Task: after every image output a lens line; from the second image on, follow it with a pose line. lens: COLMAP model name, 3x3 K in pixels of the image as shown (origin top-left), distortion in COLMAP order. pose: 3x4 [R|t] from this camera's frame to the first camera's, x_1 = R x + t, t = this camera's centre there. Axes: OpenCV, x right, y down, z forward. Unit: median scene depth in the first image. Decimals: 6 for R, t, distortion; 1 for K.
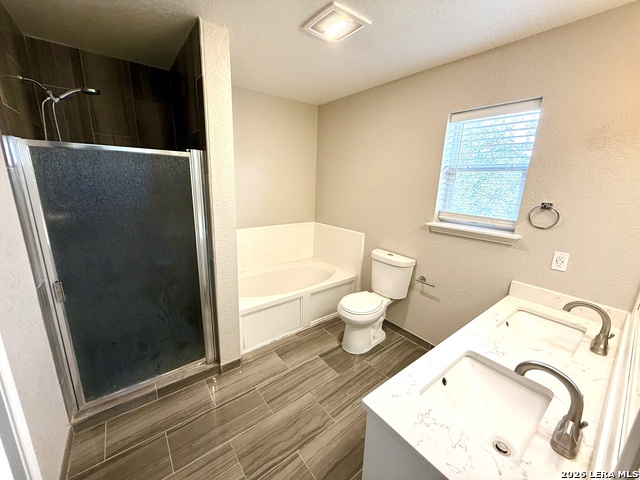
lens RADIAL K [[255.0, 0, 319.2], [0, 255.0, 239.5], [0, 0, 1]] dist [-0.000544, -0.000207]
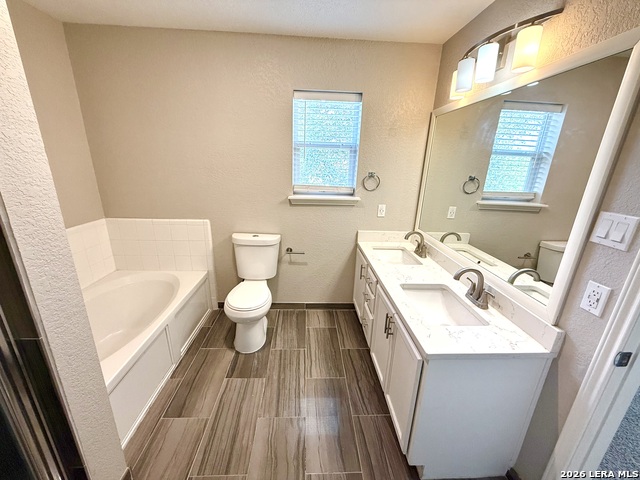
lens RADIAL K [[255.0, 0, 319.2], [0, 255.0, 239.5], [0, 0, 1]] dist [-0.000544, -0.000207]
pose [[0.576578, -0.253701, 0.776656, -0.352167], [0.172253, 0.966949, 0.187984, -0.070288], [-0.798678, 0.025394, 0.601222, 0.271396]]
